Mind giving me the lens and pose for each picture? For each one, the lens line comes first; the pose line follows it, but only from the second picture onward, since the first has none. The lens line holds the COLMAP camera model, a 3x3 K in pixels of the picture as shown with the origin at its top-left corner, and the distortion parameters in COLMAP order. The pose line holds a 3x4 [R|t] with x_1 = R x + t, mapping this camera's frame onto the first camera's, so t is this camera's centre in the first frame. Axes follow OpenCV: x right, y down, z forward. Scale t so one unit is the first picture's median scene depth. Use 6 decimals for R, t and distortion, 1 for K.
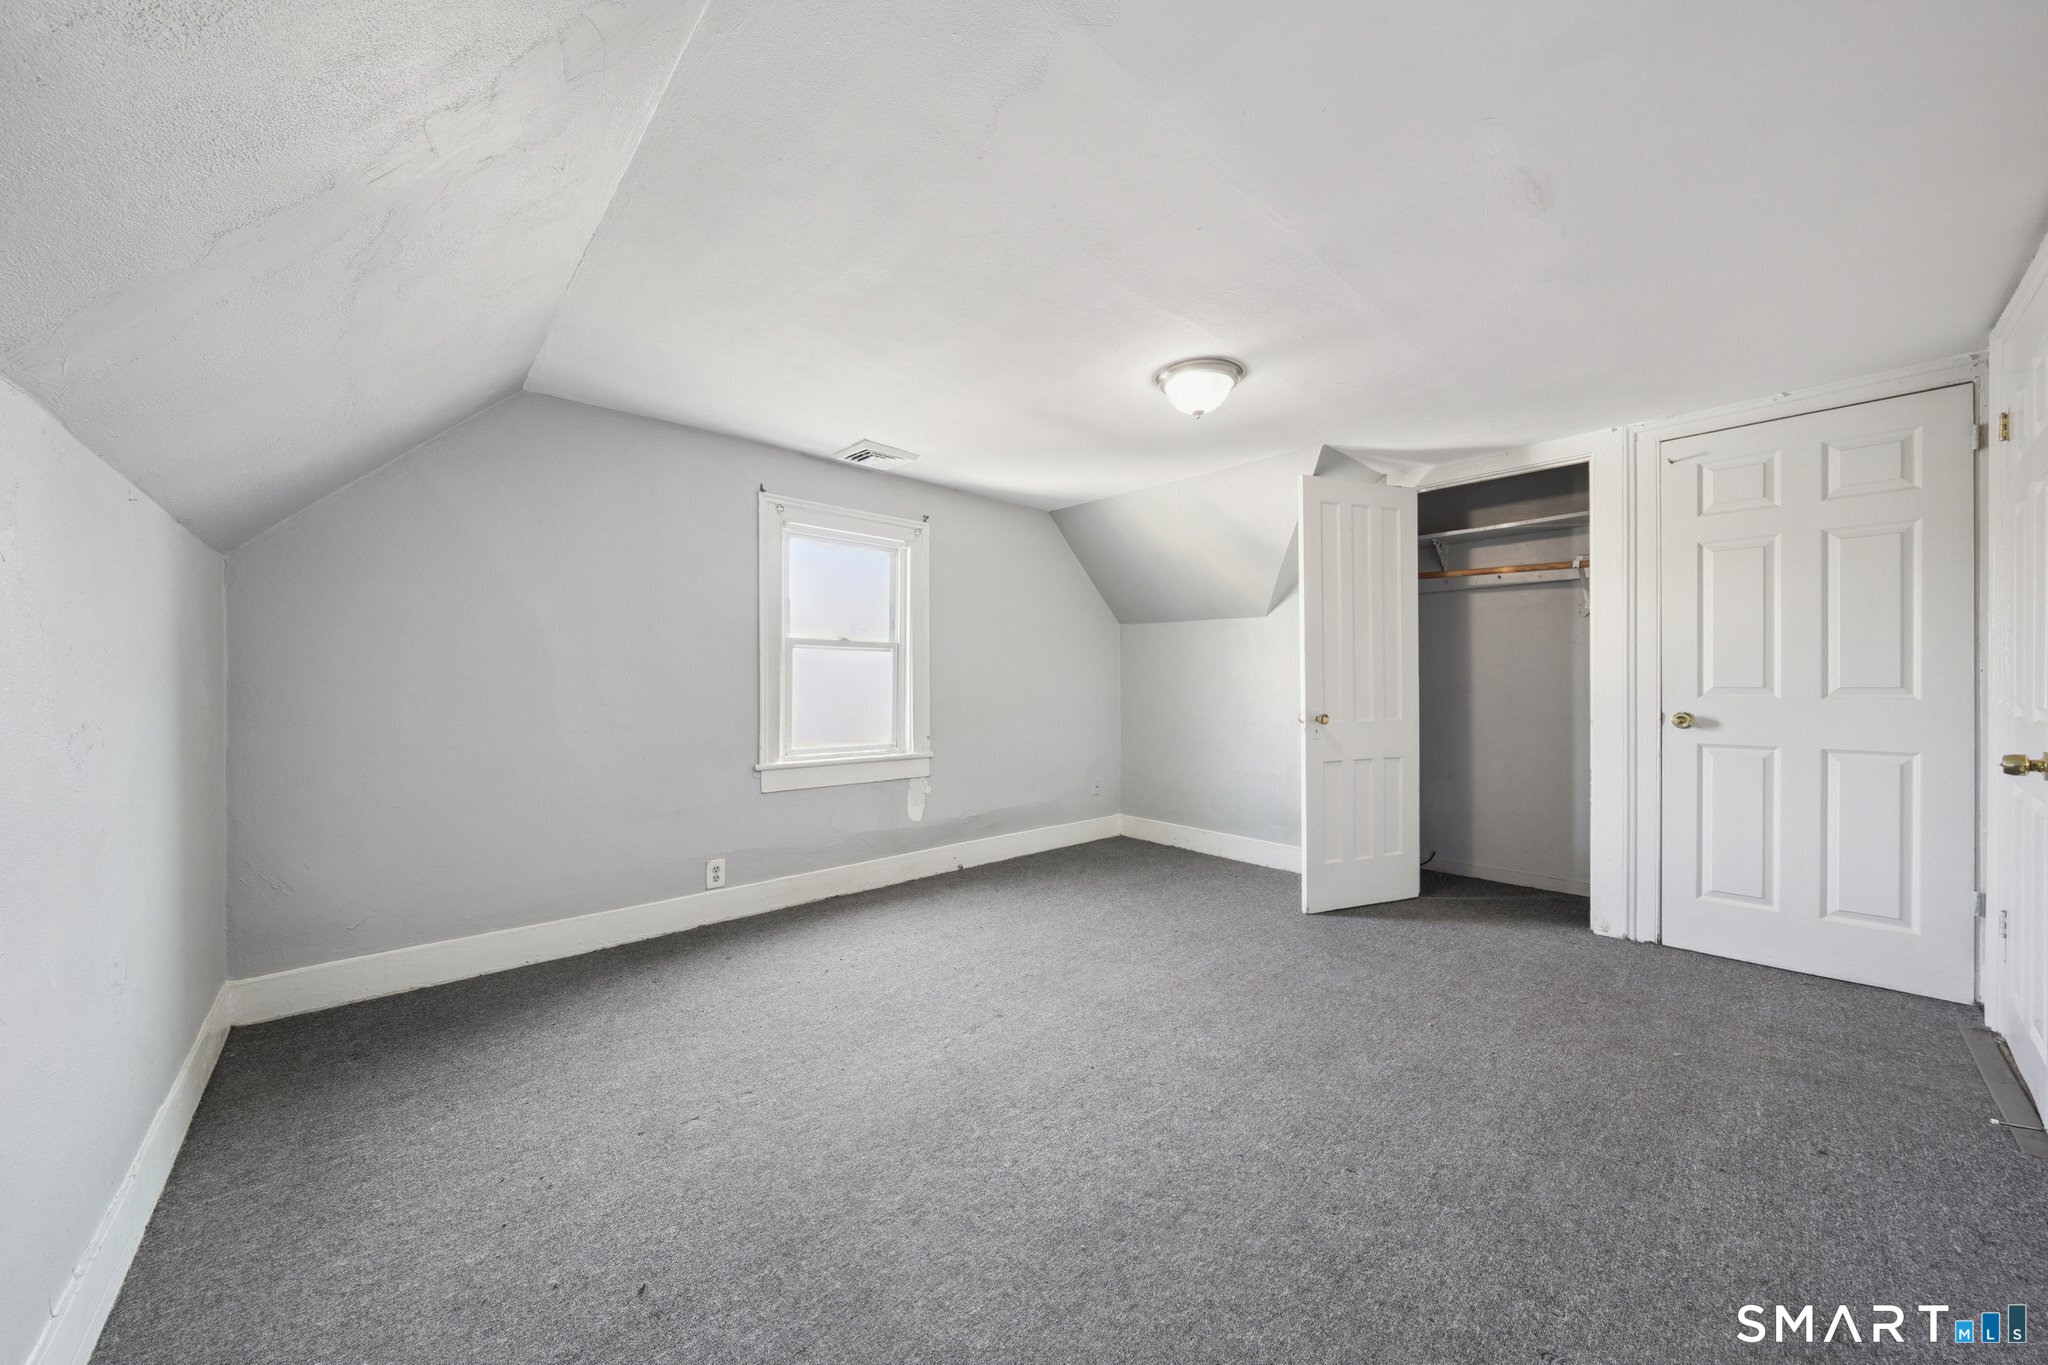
lens RADIAL K [[712.5, 0, 1015.0], [0, 712.5, 686.0], [0, 0, 1]] dist [-0.003221, -0.000653]
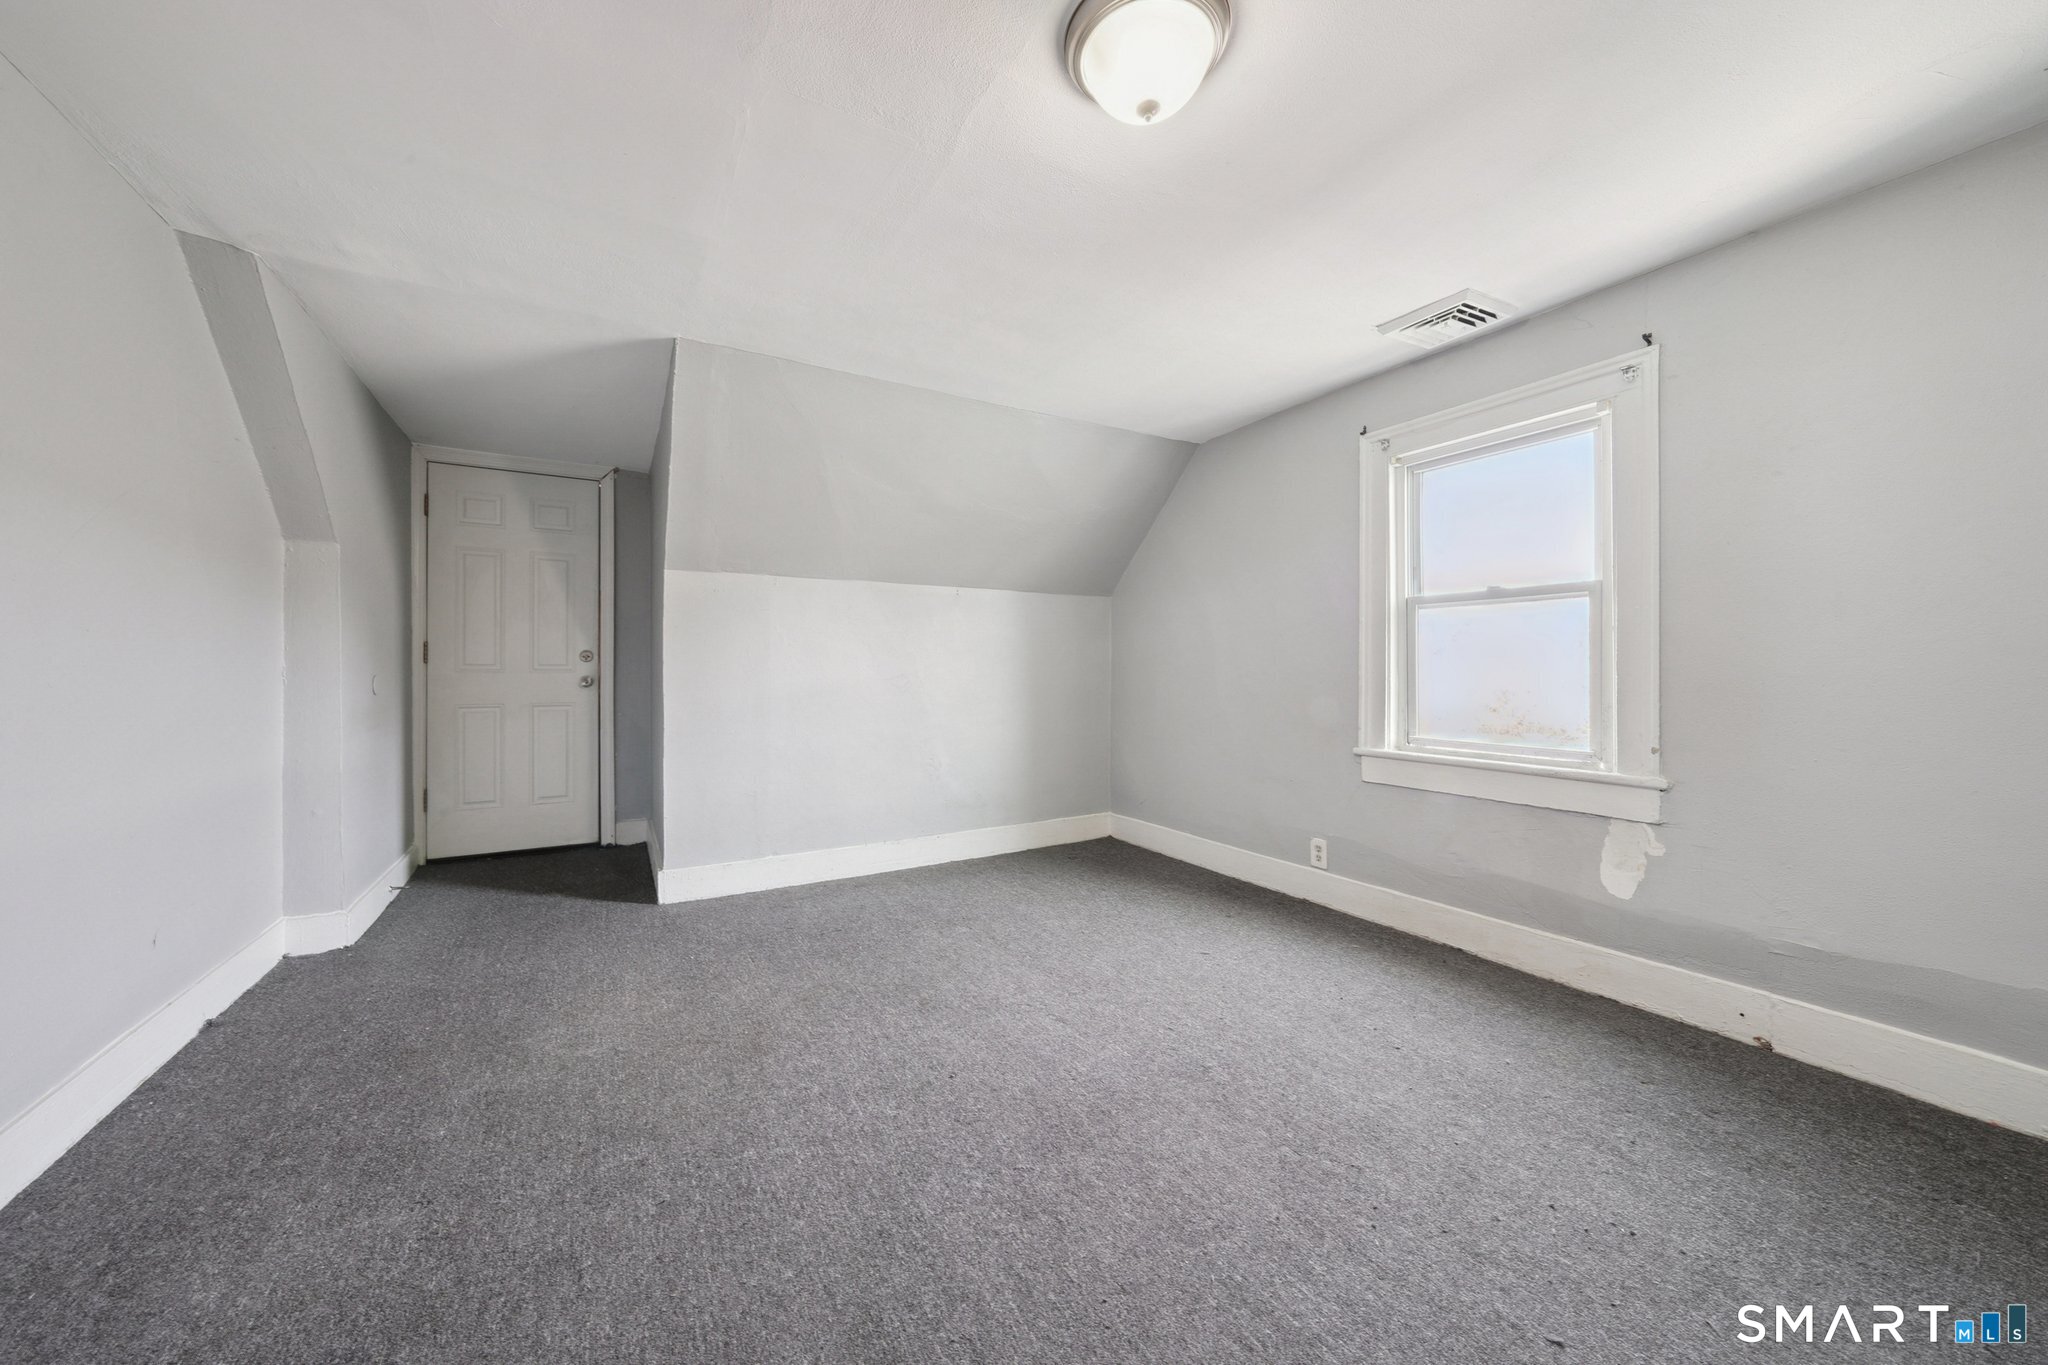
lens RADIAL K [[712.5, 0, 1012.0], [0, 712.5, 668.9], [0, 0, 1]] dist [-0.003221, -0.000653]
pose [[-0.218810, -0.000760, -0.975767, 0.587928], [0.003219, 0.999994, -0.001501, 0.013185], [0.975762, -0.003470, -0.218806, 0.770957]]
